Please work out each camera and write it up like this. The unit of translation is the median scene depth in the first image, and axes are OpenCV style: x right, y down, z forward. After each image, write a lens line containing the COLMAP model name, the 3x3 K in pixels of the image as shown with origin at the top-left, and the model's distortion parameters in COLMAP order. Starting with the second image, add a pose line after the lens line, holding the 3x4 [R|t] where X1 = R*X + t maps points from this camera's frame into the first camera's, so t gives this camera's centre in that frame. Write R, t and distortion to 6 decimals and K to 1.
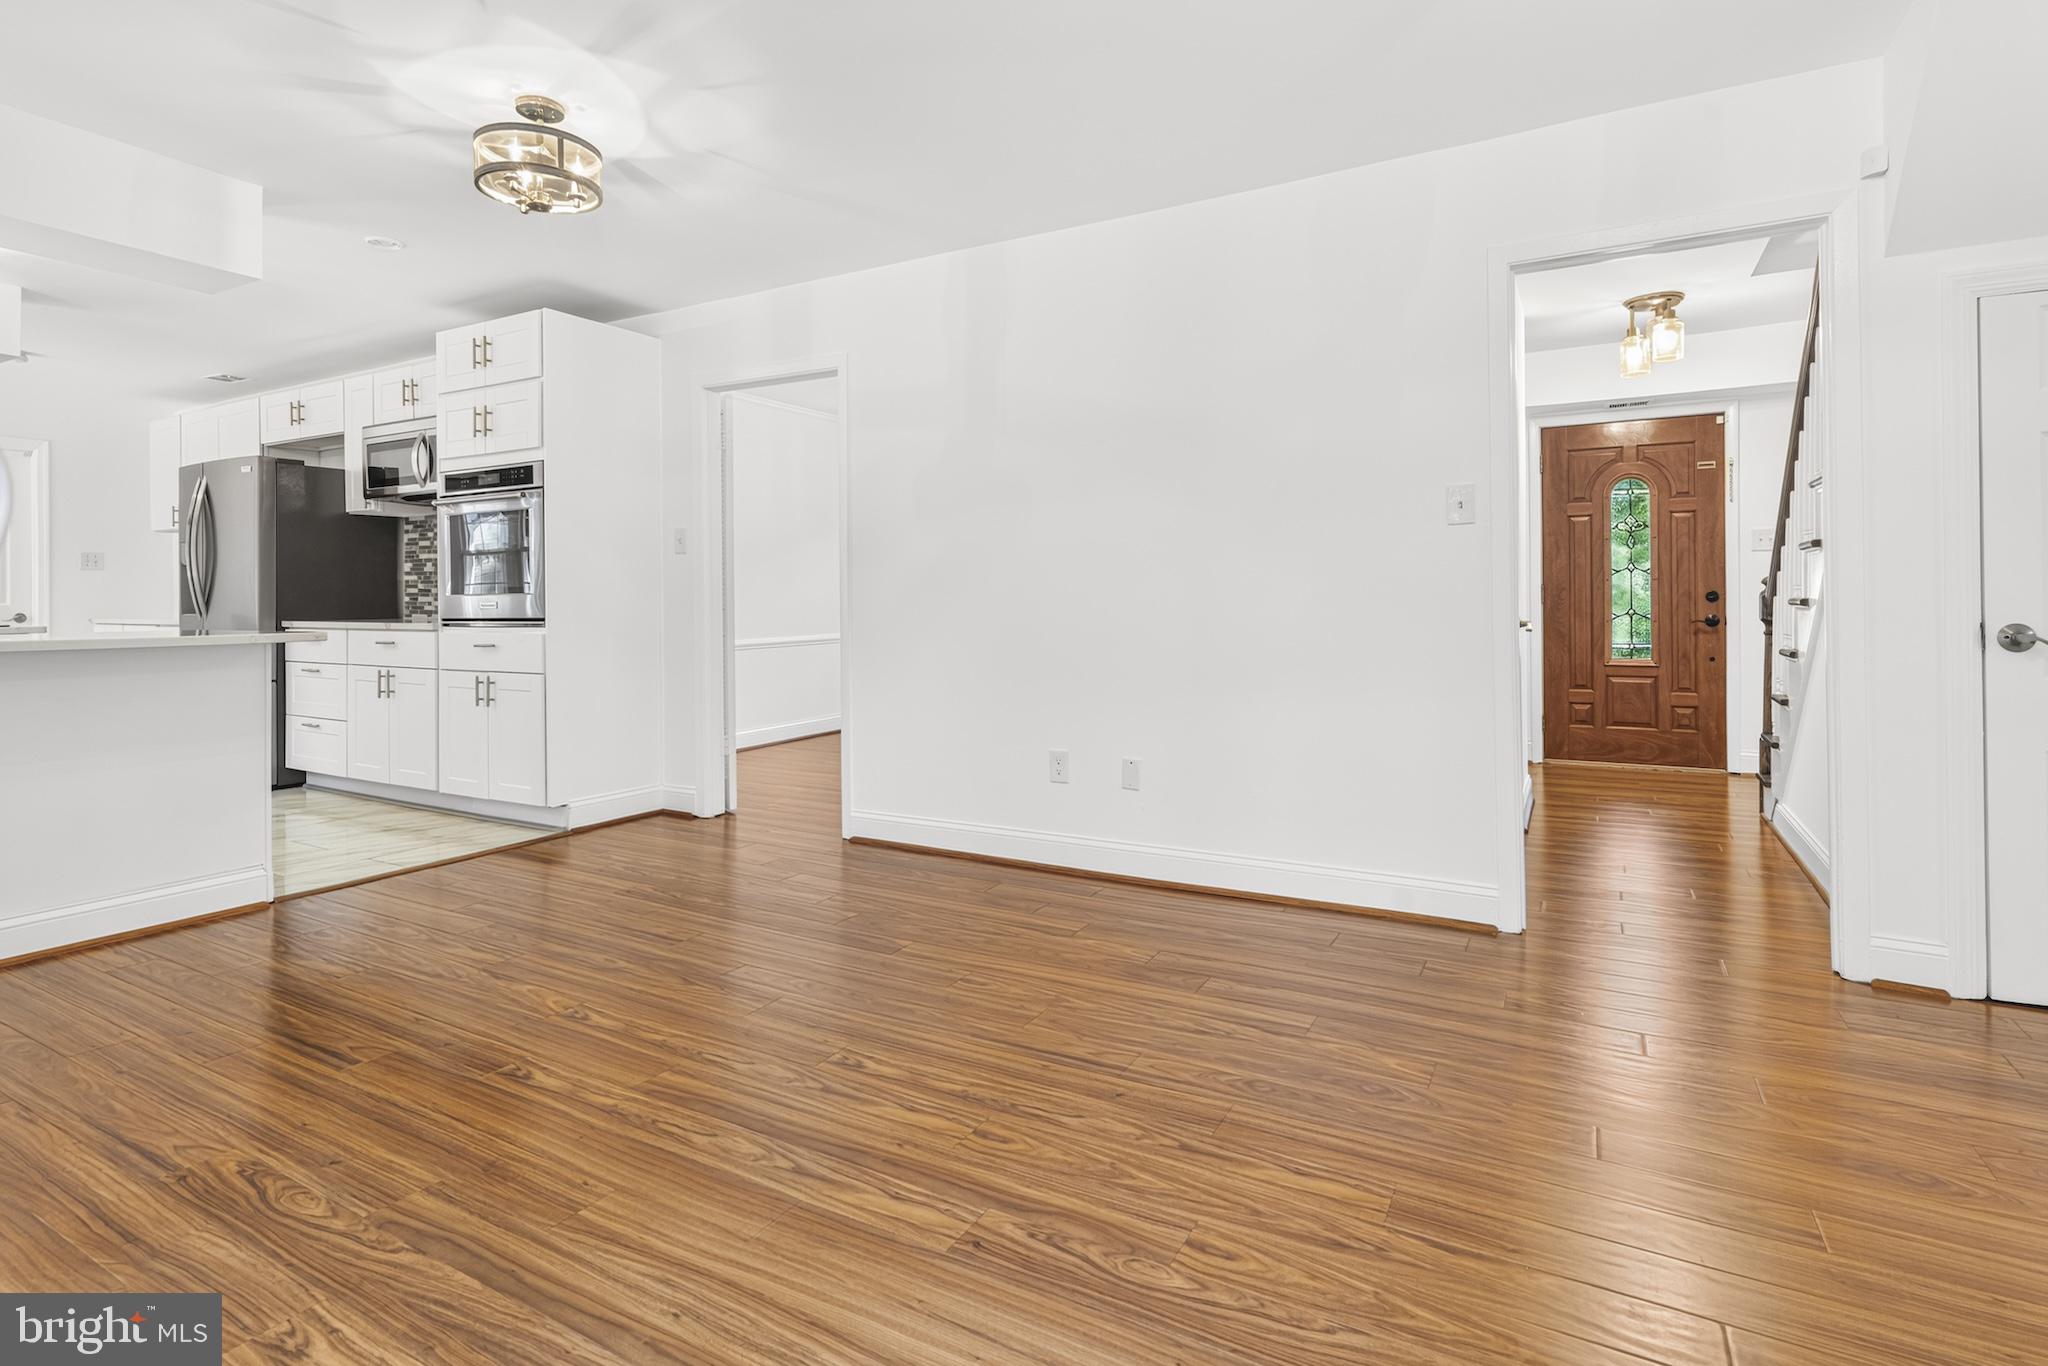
lens RADIAL K [[998.6, 0, 1010.8], [0, 998.6, 603.8], [0, 0, 1]] dist [-0.002931, -0.000846]
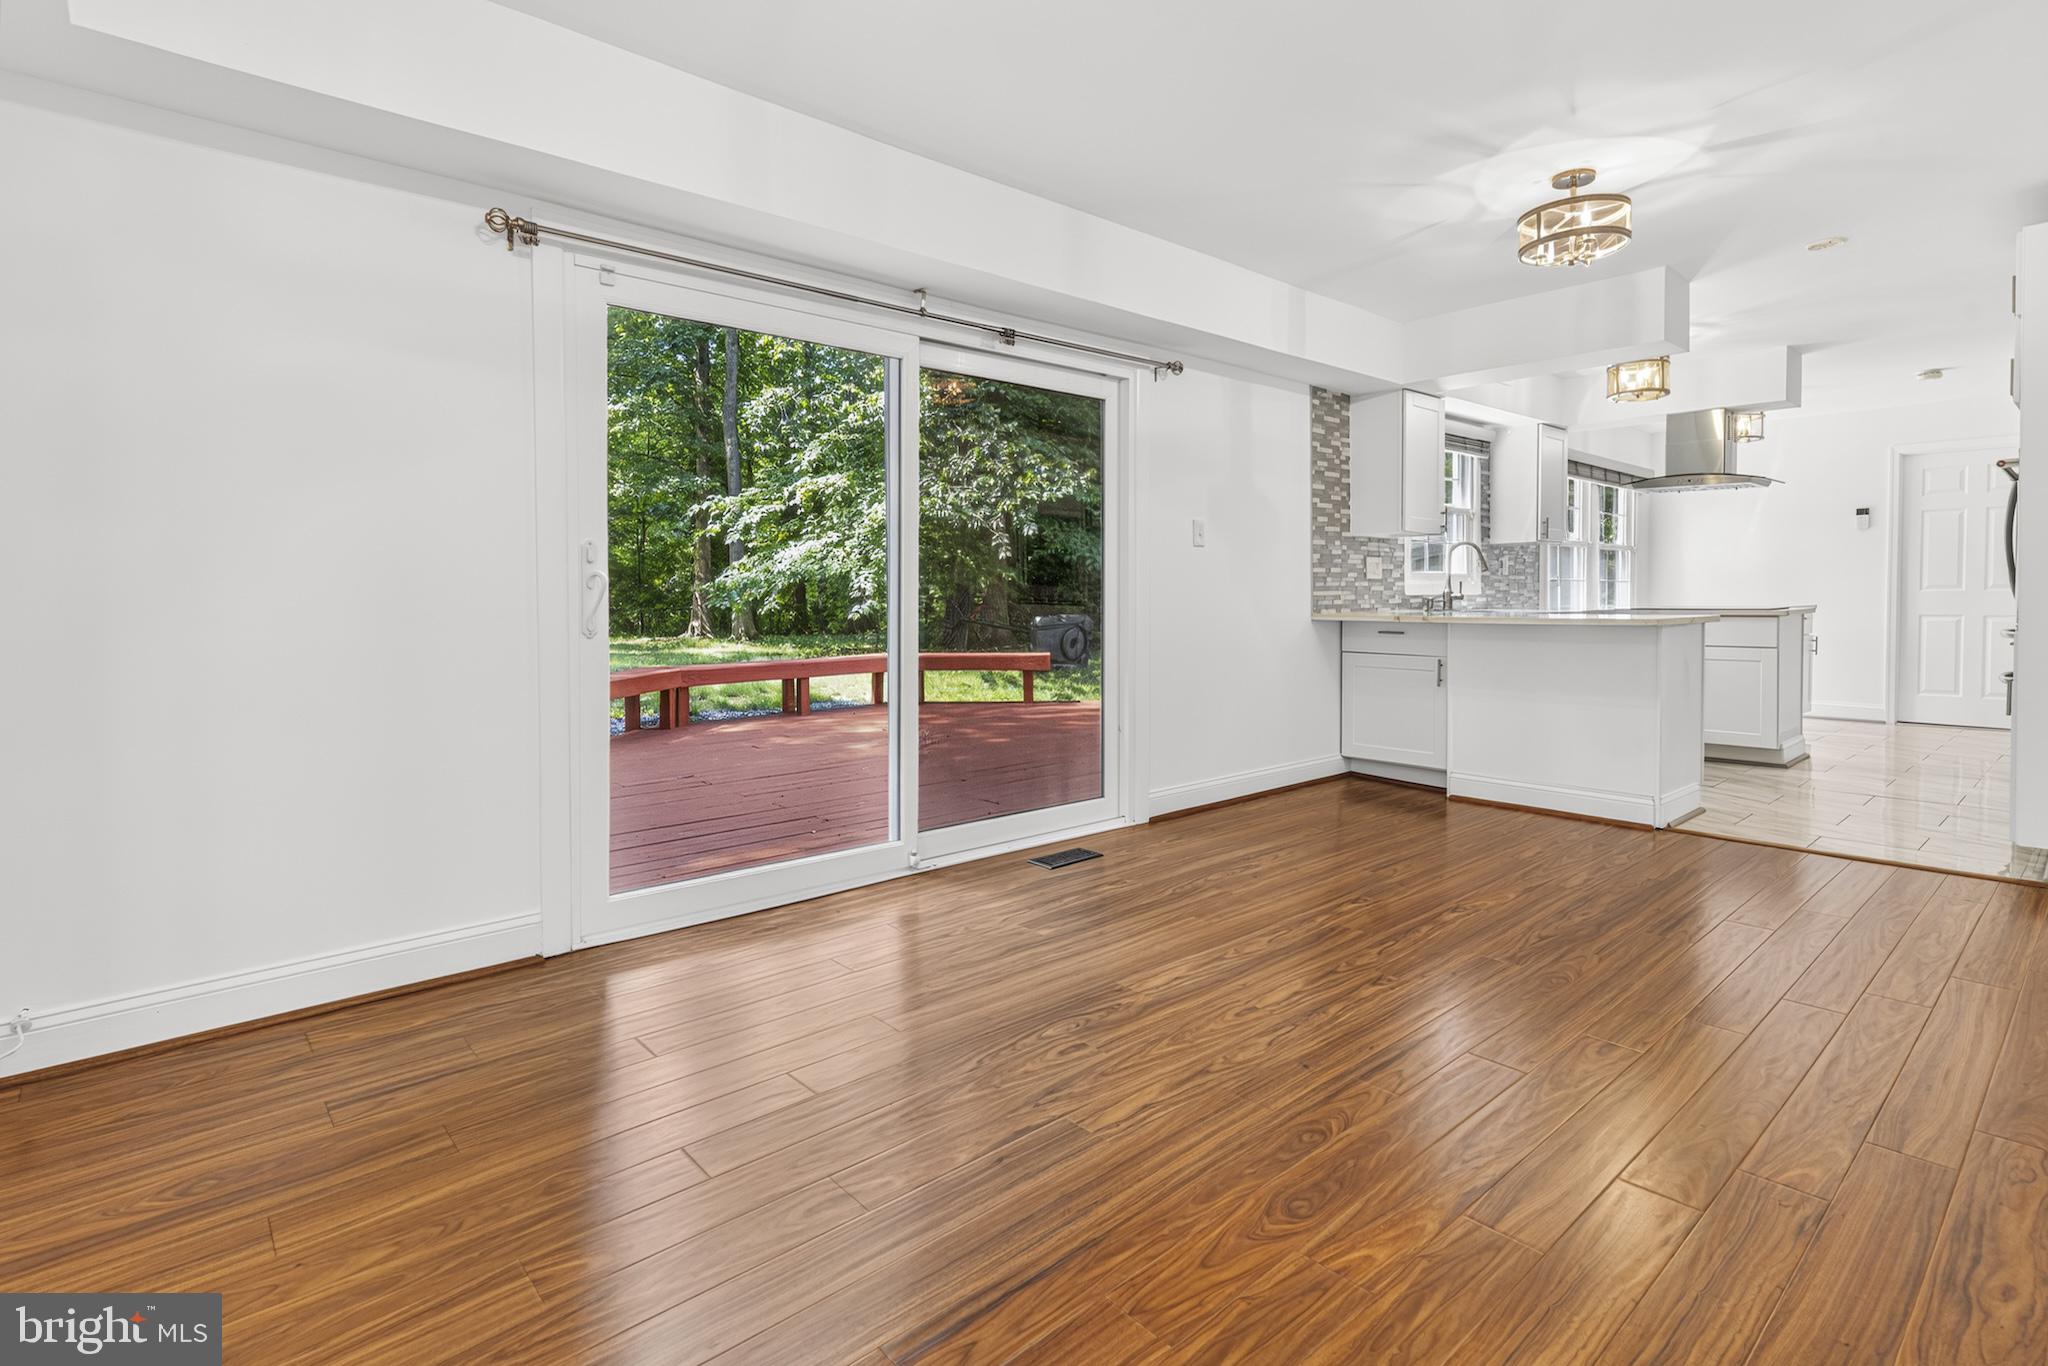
lens RADIAL K [[998.6, 0, 1010.8], [0, 998.6, 603.8], [0, 0, 1]] dist [-0.002931, -0.000846]
pose [[-0.332098, 0.012398, -0.943163, 1.293282], [0.010165, 0.999903, 0.009564, -0.013508], [0.943190, -0.006411, -0.332192, 1.135612]]
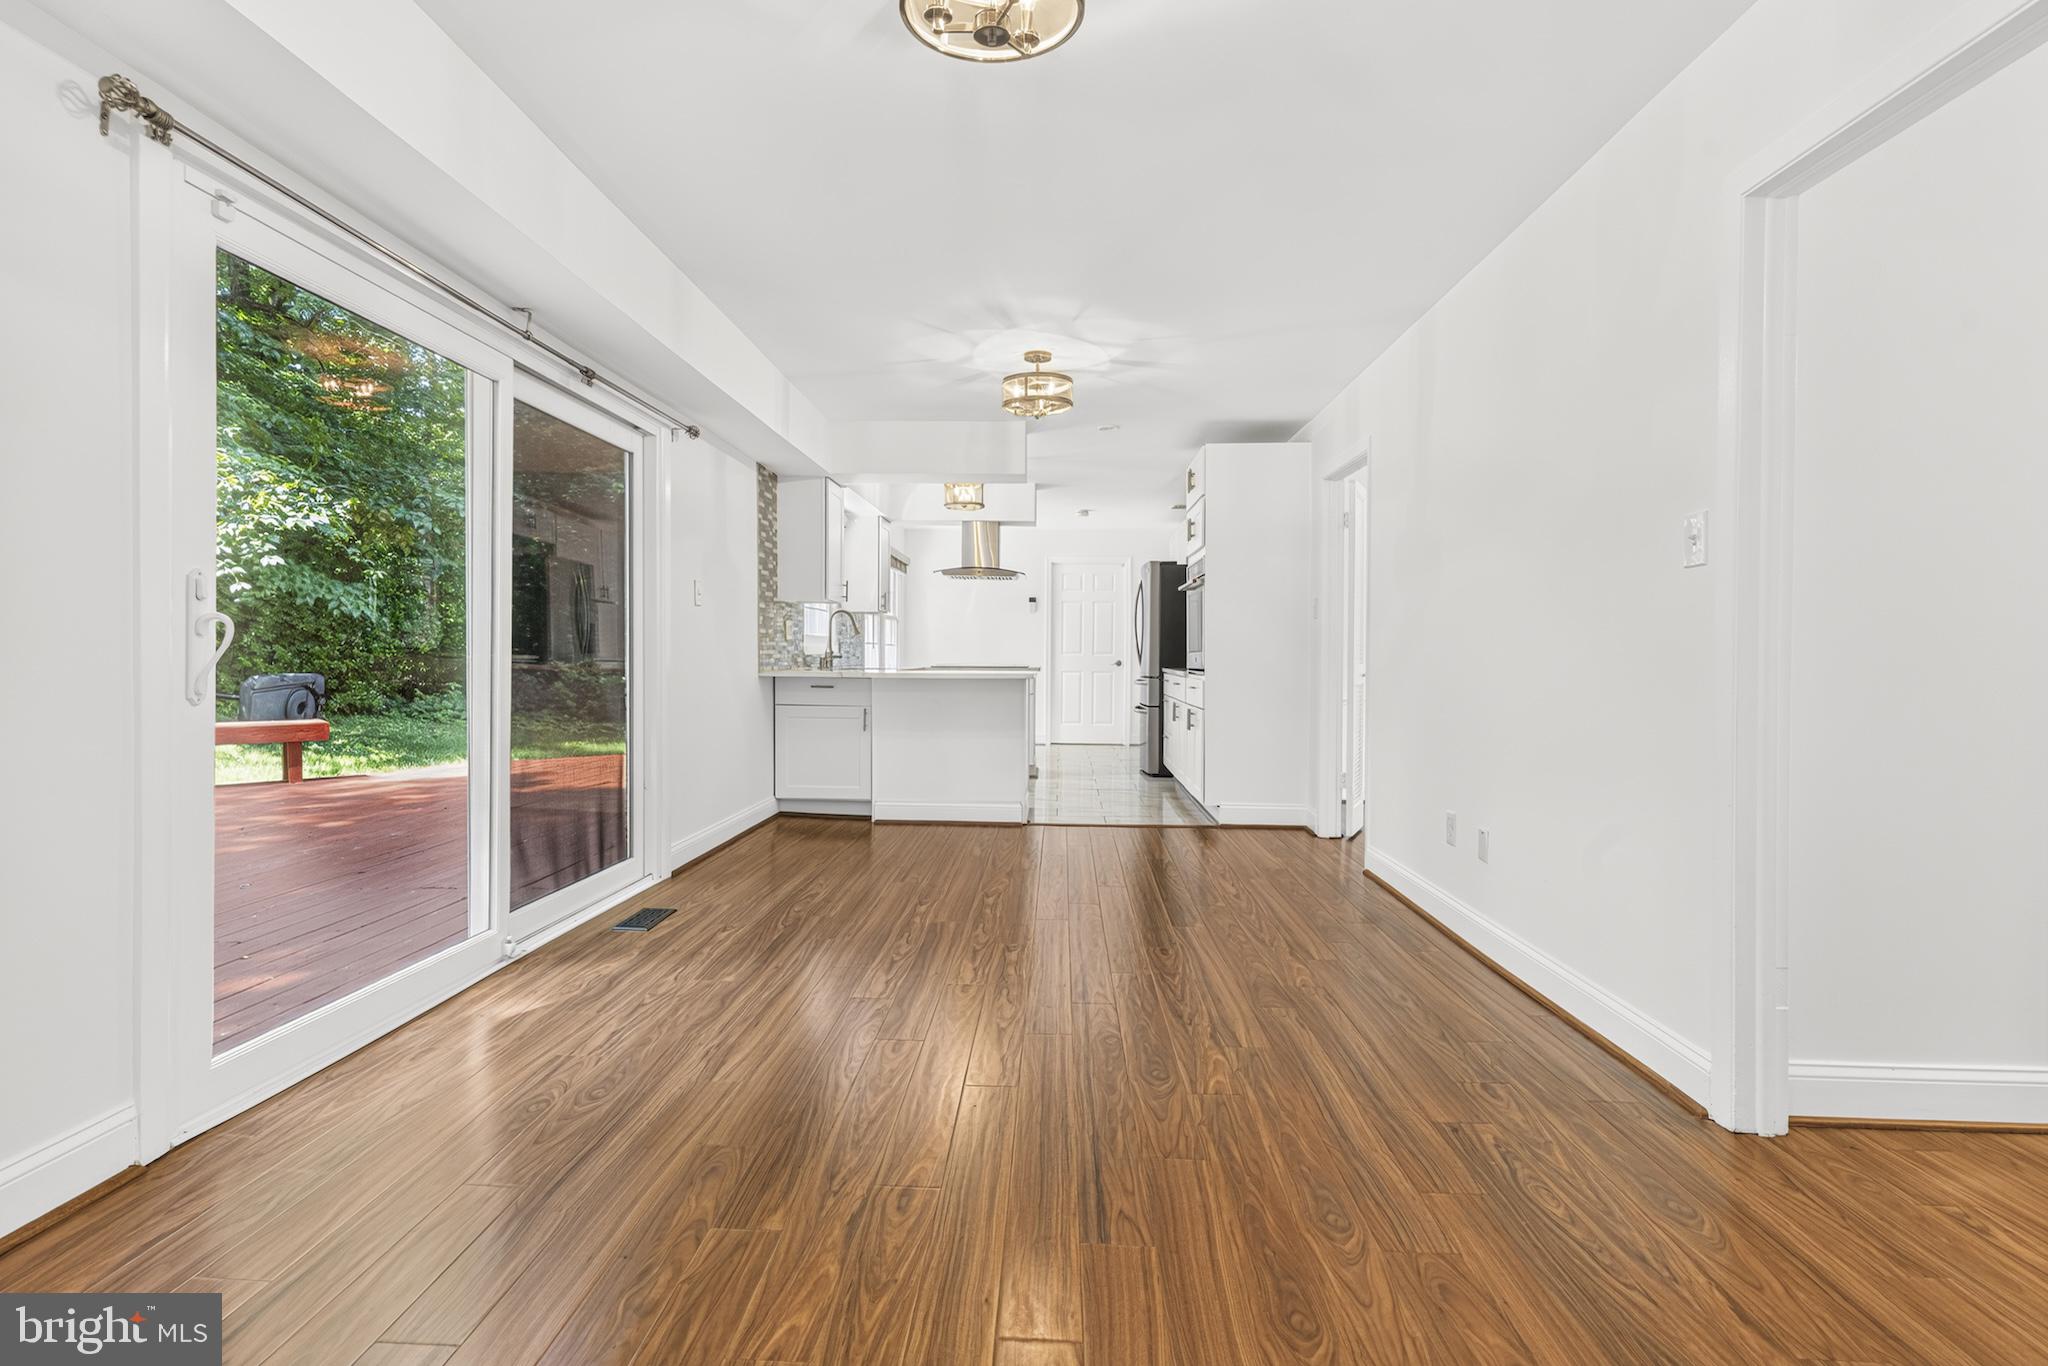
lens RADIAL K [[985.6, 0, 1017.3], [0, 985.6, 660.5], [0, 0, 1]] dist [0.003901, 0.000079]
pose [[0.451089, 0.013687, -0.892374, 1.439476], [-0.008078, 0.999904, 0.011253, -0.021687], [0.892442, 0.002133, 0.451156, 0.342422]]
